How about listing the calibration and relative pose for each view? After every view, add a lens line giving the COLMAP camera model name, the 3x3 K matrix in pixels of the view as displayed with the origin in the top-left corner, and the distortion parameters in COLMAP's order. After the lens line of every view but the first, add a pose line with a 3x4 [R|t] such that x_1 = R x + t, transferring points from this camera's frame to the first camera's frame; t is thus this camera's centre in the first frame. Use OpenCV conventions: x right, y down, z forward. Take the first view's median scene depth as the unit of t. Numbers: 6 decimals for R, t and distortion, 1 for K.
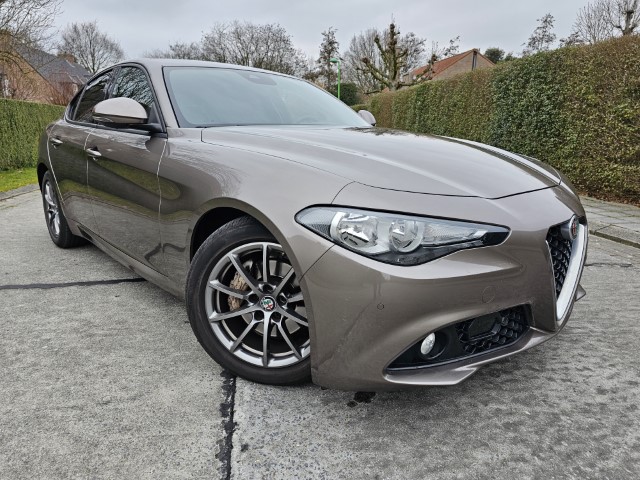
lens RADIAL K [[416.8, 0, 318.3], [0, 416.8, 229.8], [0, 0, 1]] dist [0.038476, -0.021526]
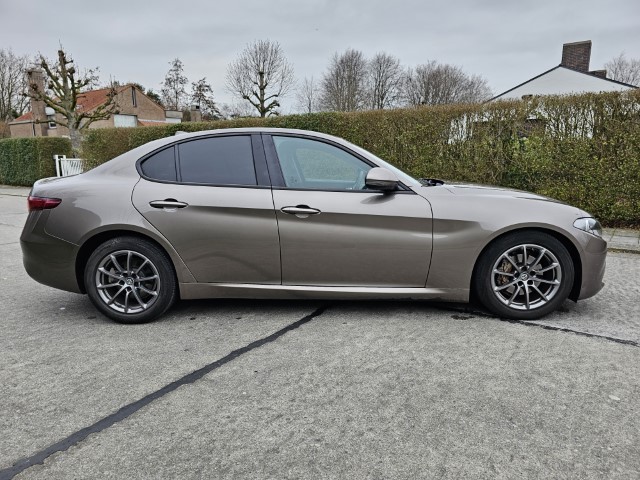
lens RADIAL K [[423.5, 0, 301.7], [0, 423.5, 230.9], [0, 0, 1]] dist [0.041644, -0.021428]
pose [[0.720797, -0.125885, 0.681619, -1.032680], [0.172973, 0.984926, -0.001014, -0.096395], [-0.671216, 0.118633, 0.731707, 0.111664]]
